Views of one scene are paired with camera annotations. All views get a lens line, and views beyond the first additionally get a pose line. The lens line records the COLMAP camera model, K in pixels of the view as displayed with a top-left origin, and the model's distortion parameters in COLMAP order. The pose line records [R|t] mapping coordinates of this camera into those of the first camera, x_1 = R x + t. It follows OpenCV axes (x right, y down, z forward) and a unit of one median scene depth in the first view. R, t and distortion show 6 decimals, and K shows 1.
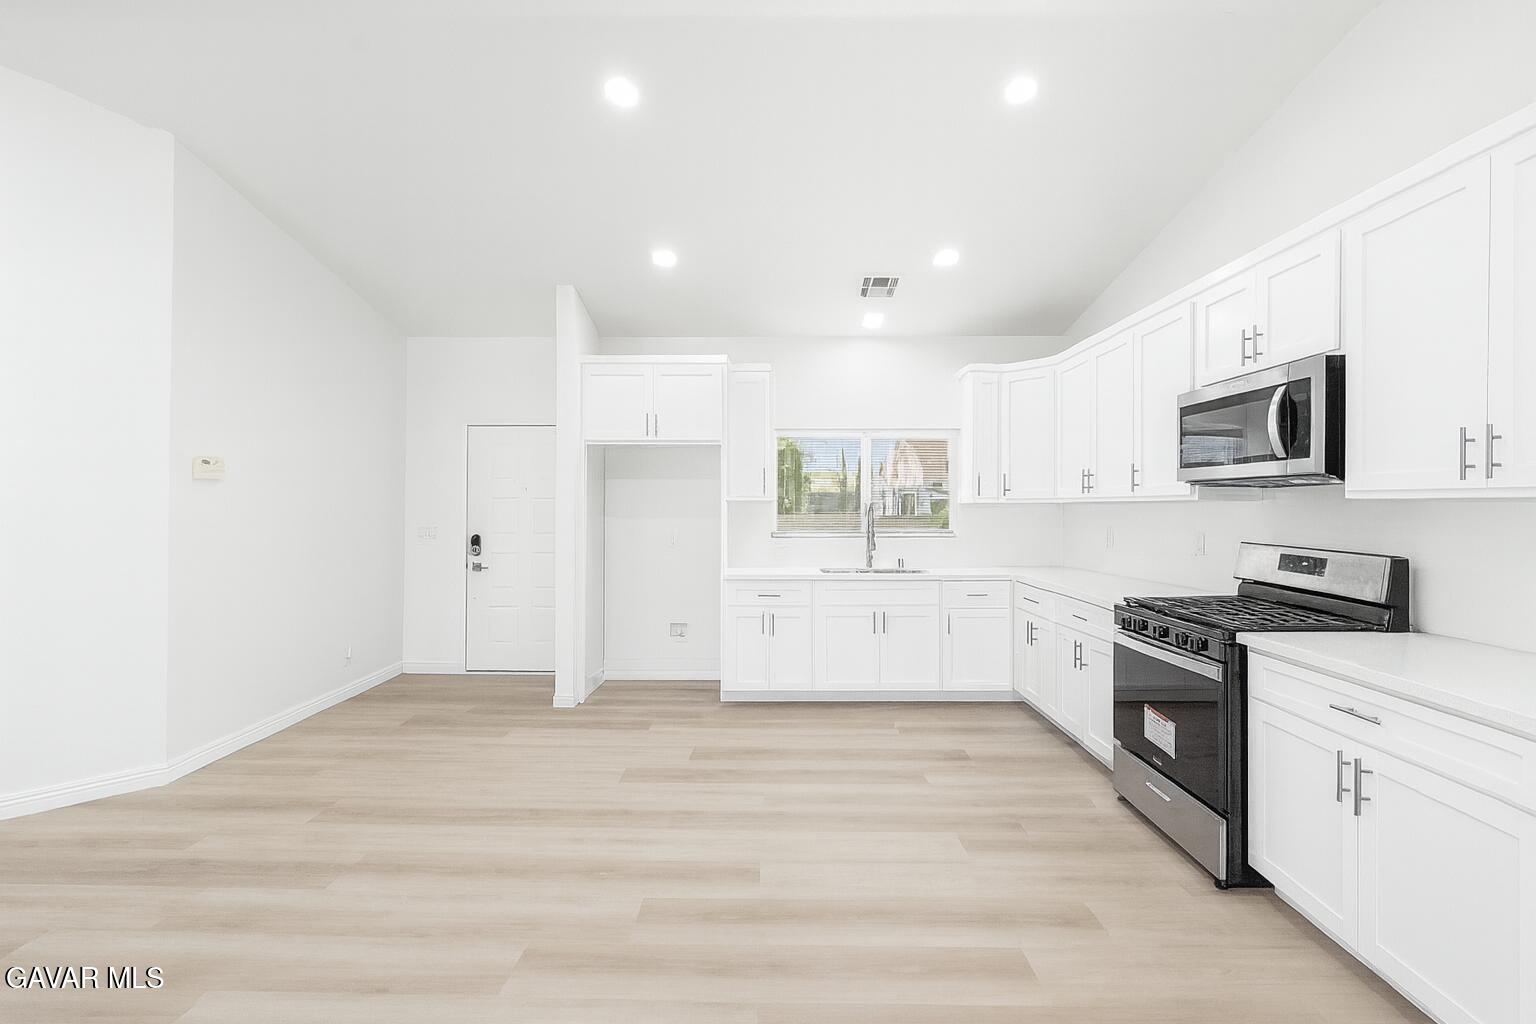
lens RADIAL K [[624.9, 0, 767.4], [0, 624.9, 502.1], [0, 0, 1]] dist [-0.001271, 0.000270]
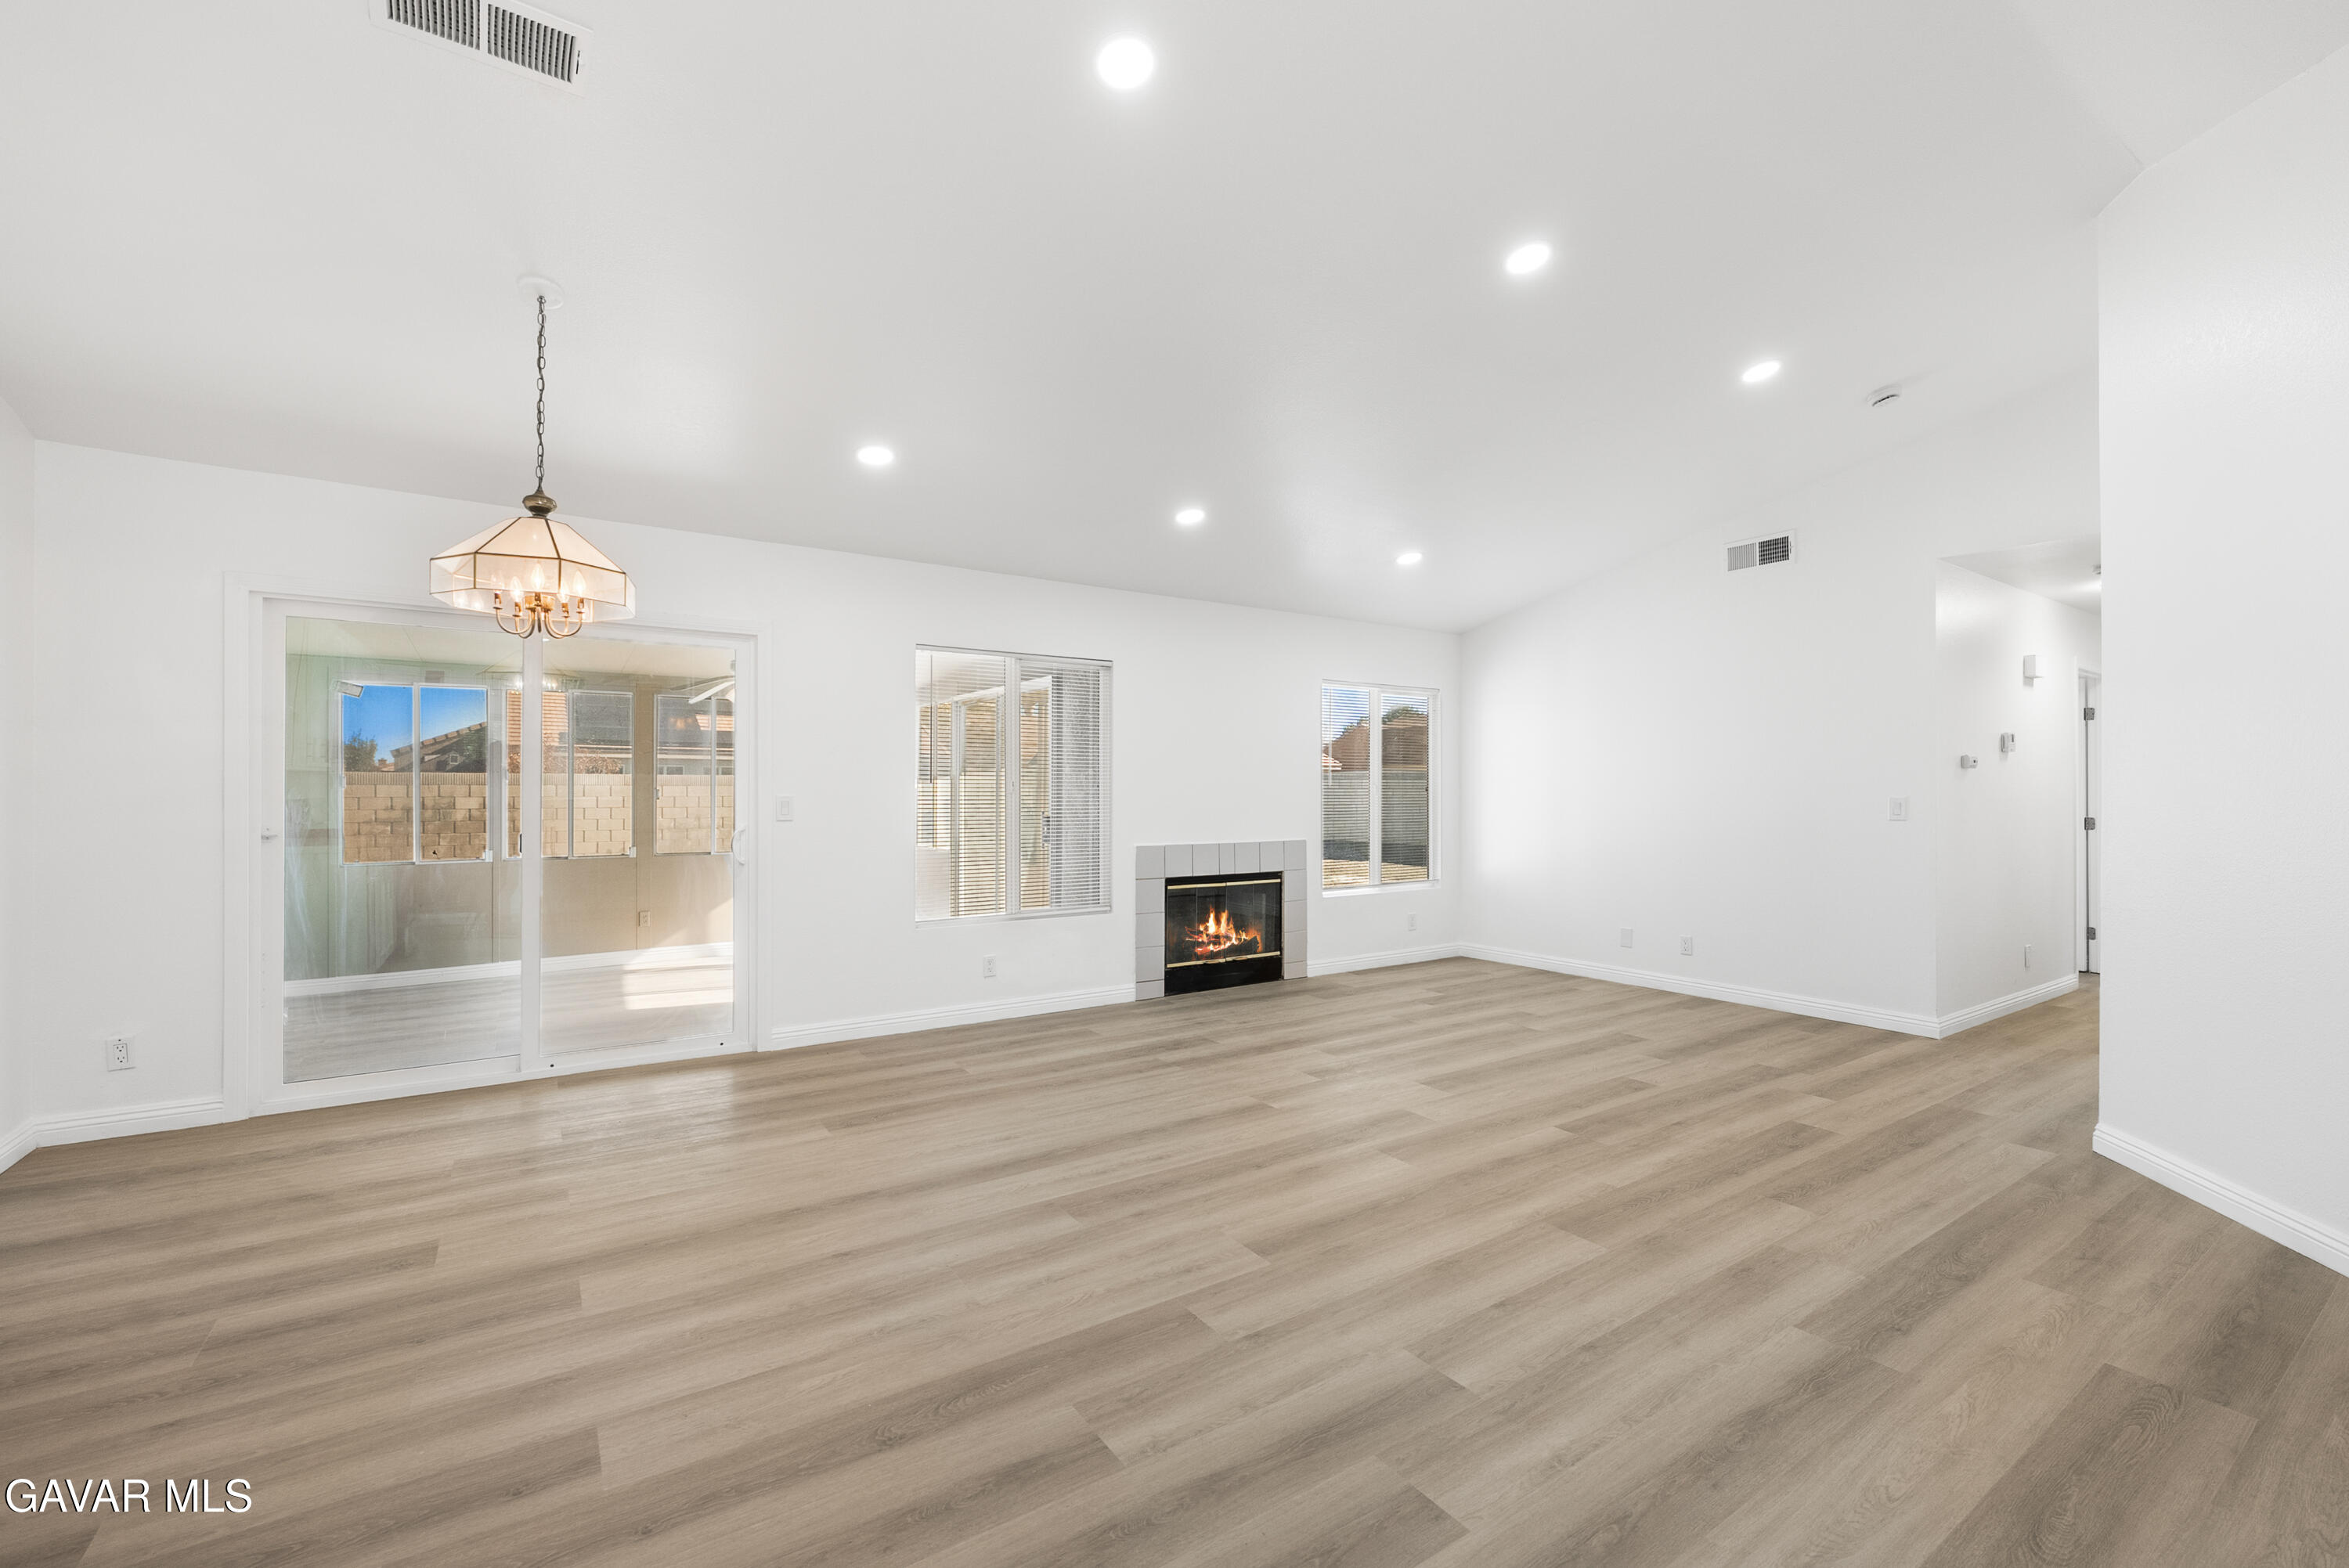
lens RADIAL K [[963.8, 0, 1167.0], [0, 963.8, 786.0], [0, 0, 1]] dist [-0.003040, 0.000042]
pose [[-0.826535, -0.011423, -0.562769, 0.352347], [-0.001777, 0.999842, -0.017685, 0.055984], [0.562882, -0.013617, -0.826425, 1.242981]]
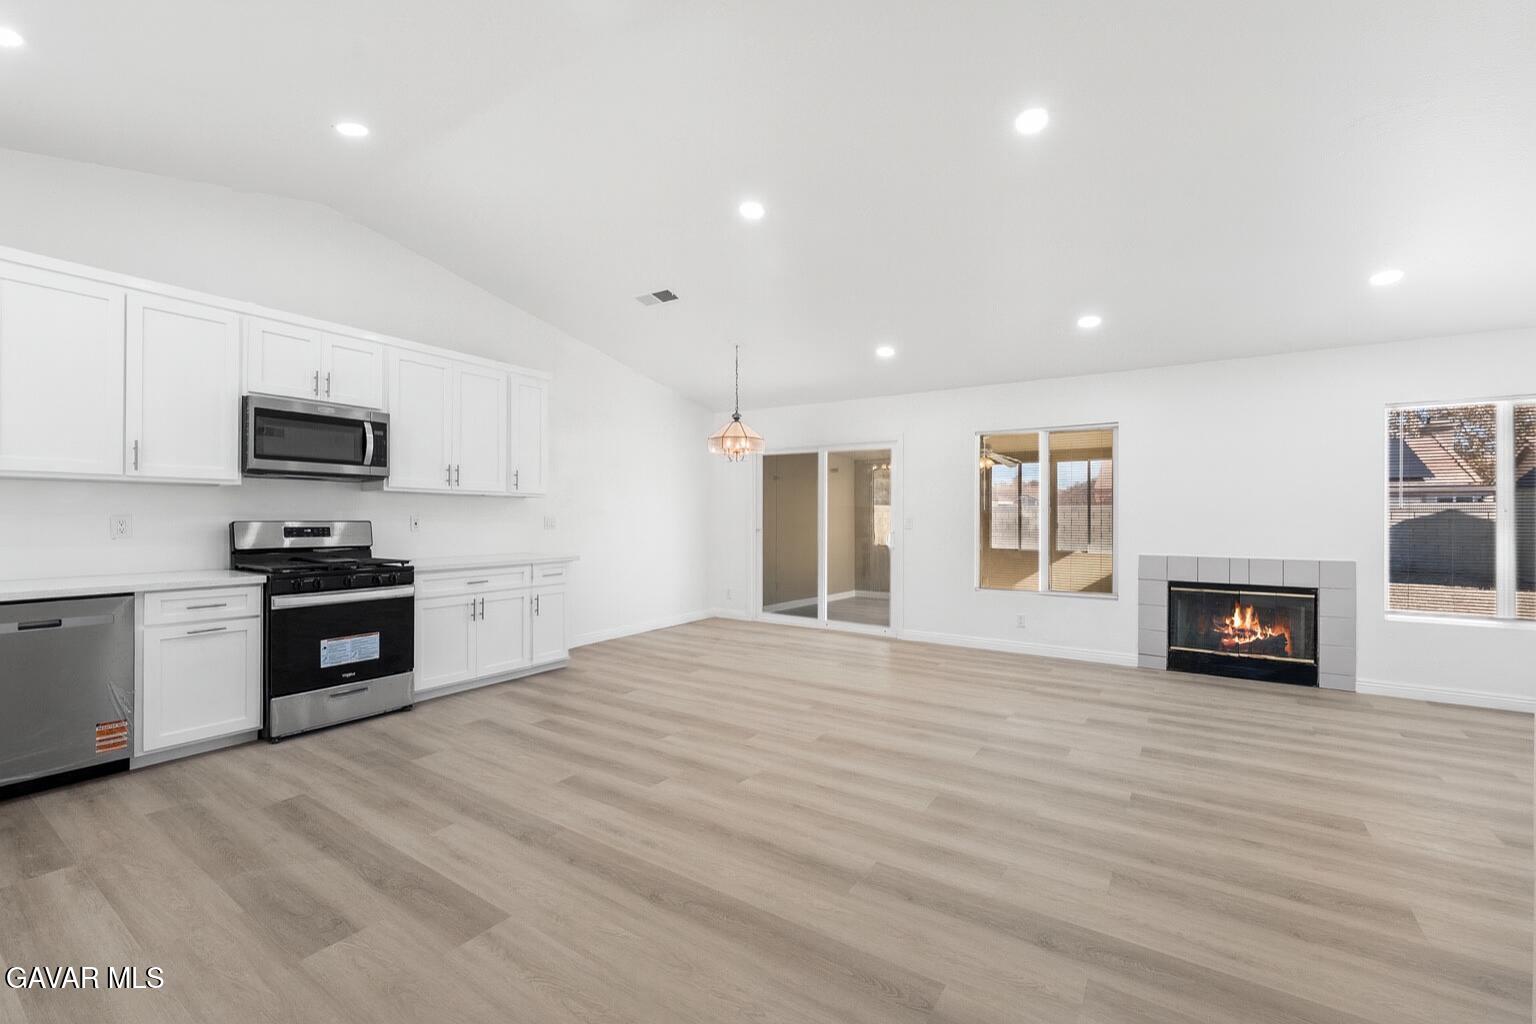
lens RADIAL K [[626.3, 0, 788.3], [0, 626.3, 521.3], [0, 0, 1]] dist [-0.000780, -0.000186]
pose [[-0.850471, -0.013635, 0.525846, -0.940869], [-0.012459, 0.999906, 0.005777, 0.051835], [-0.525875, -0.001639, -0.850560, 1.636779]]
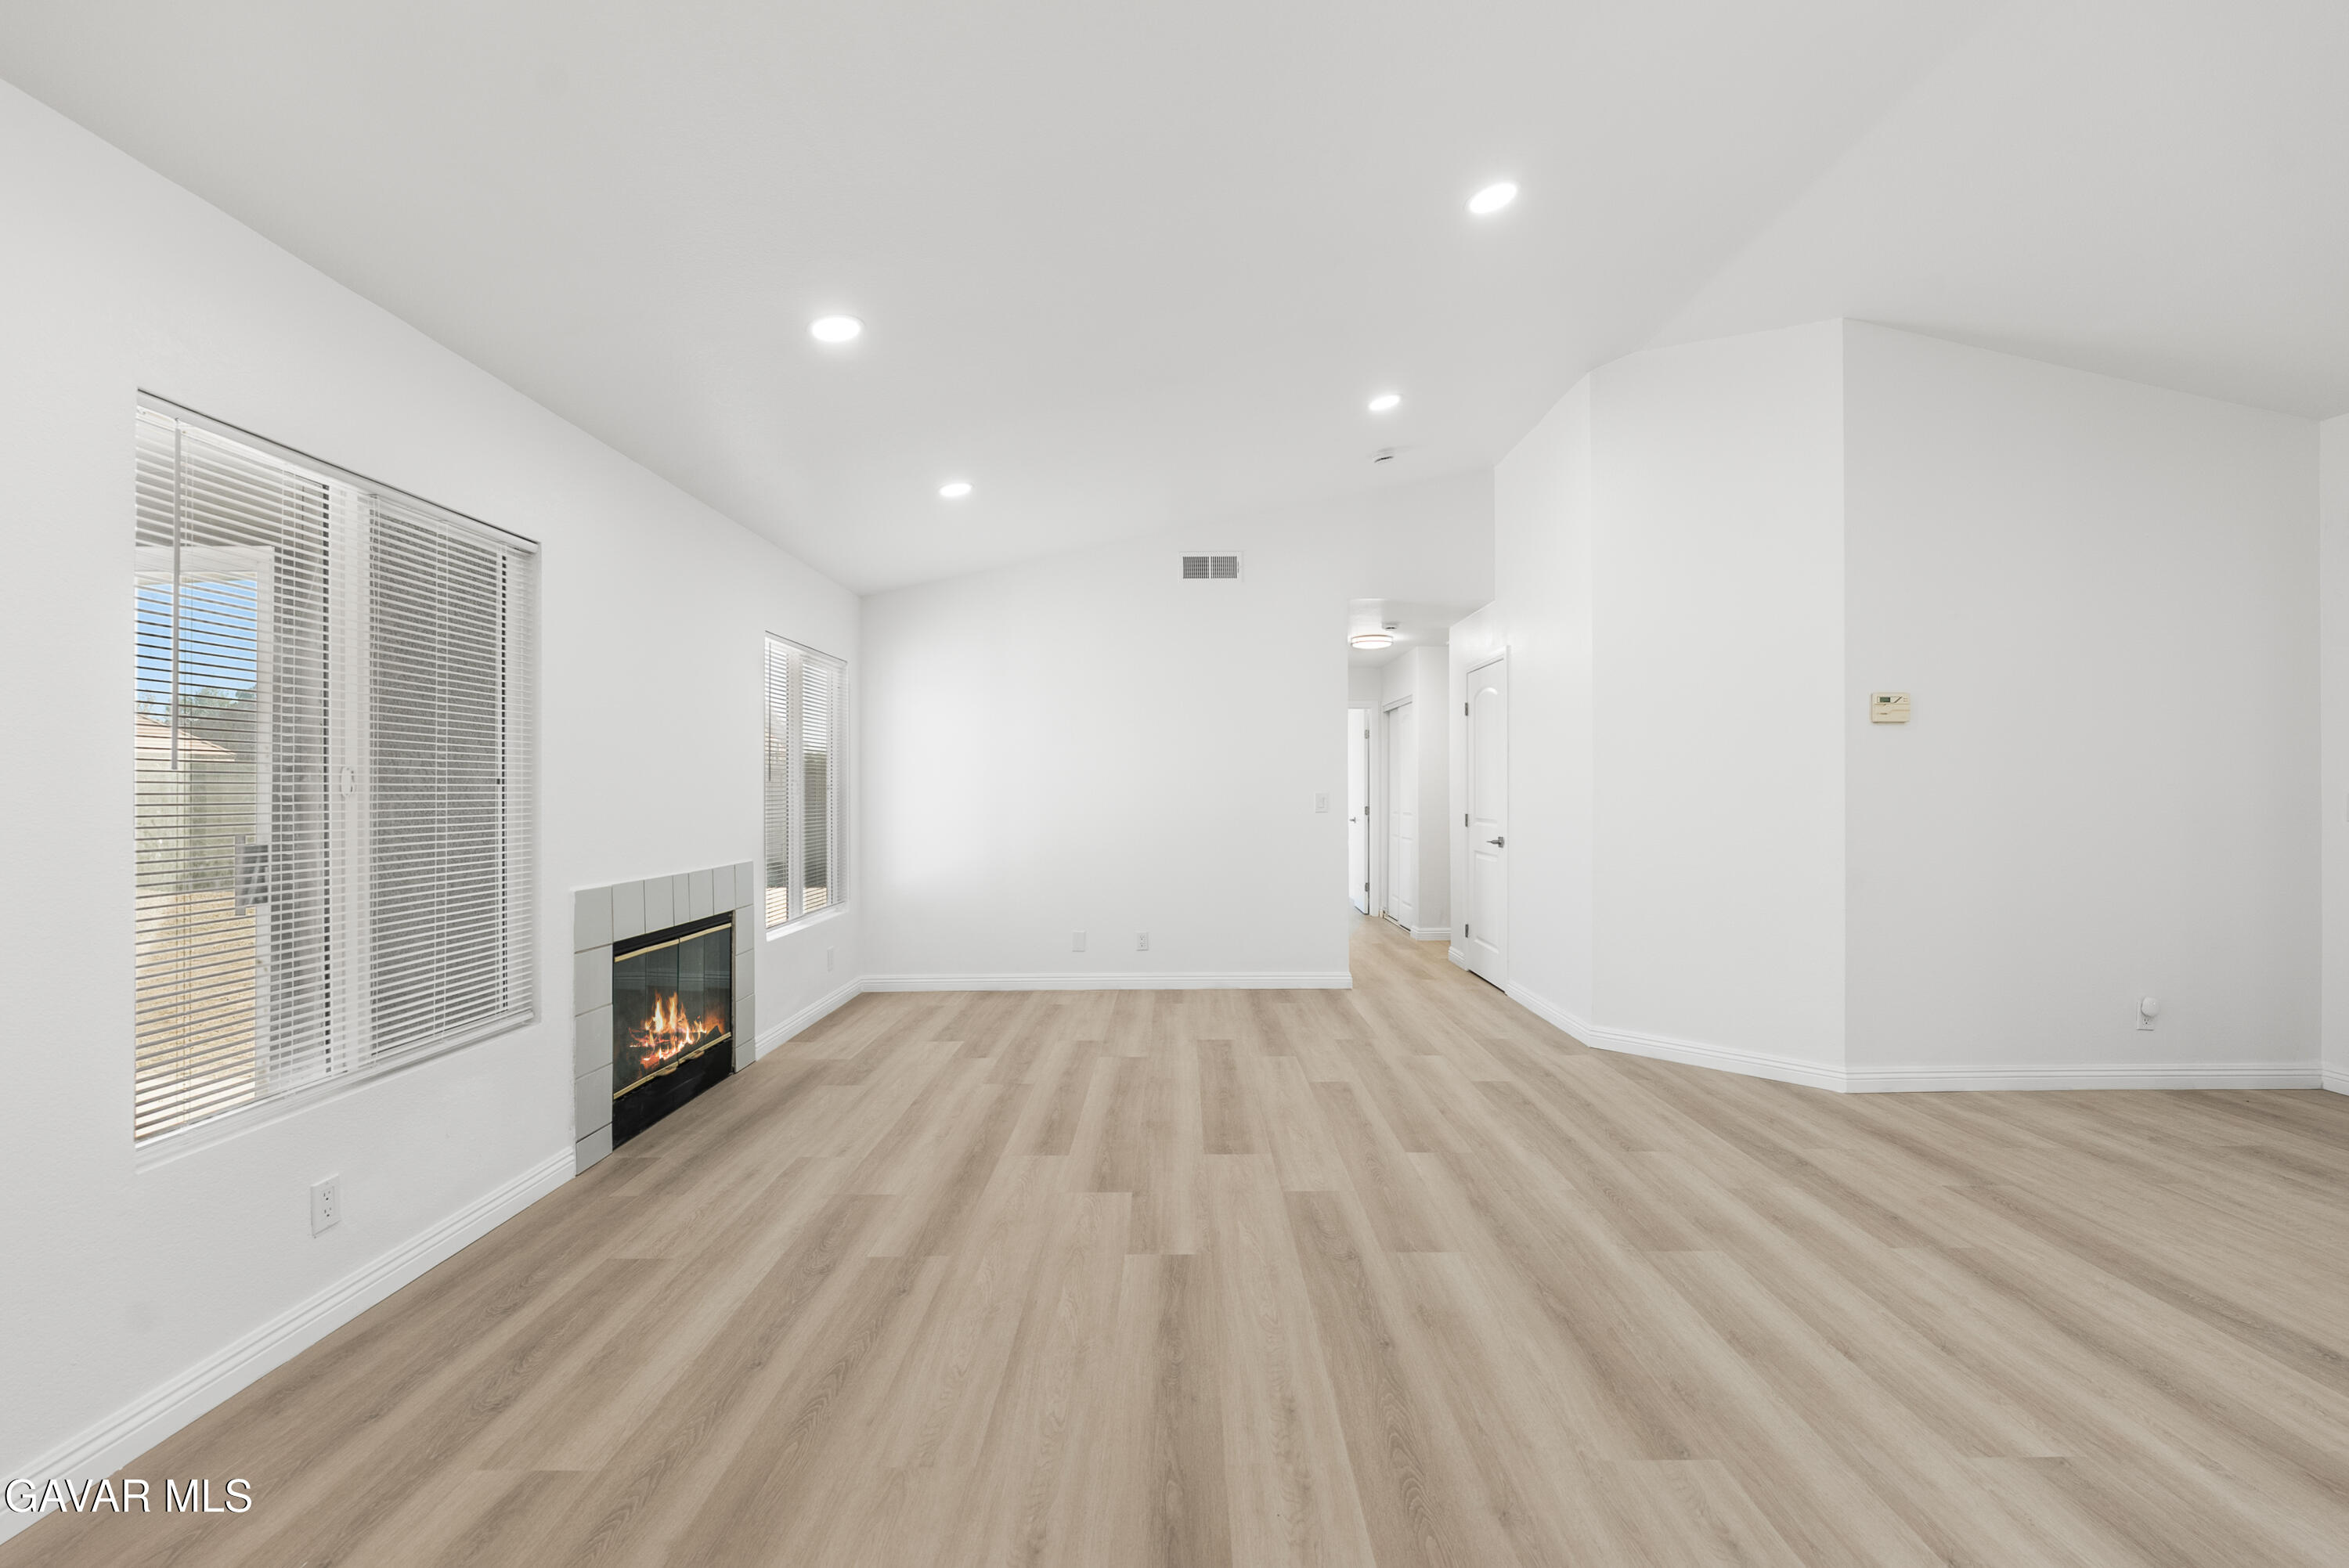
lens RADIAL K [[984.0, 0, 1179.4], [0, 984.0, 778.3], [0, 0, 1]] dist [-0.002586, -0.000772]
pose [[0.016485, -0.020172, -0.999661, 0.406495], [0.014389, 0.999698, -0.019935, 0.049663], [0.999761, -0.014055, 0.016770, 0.101146]]
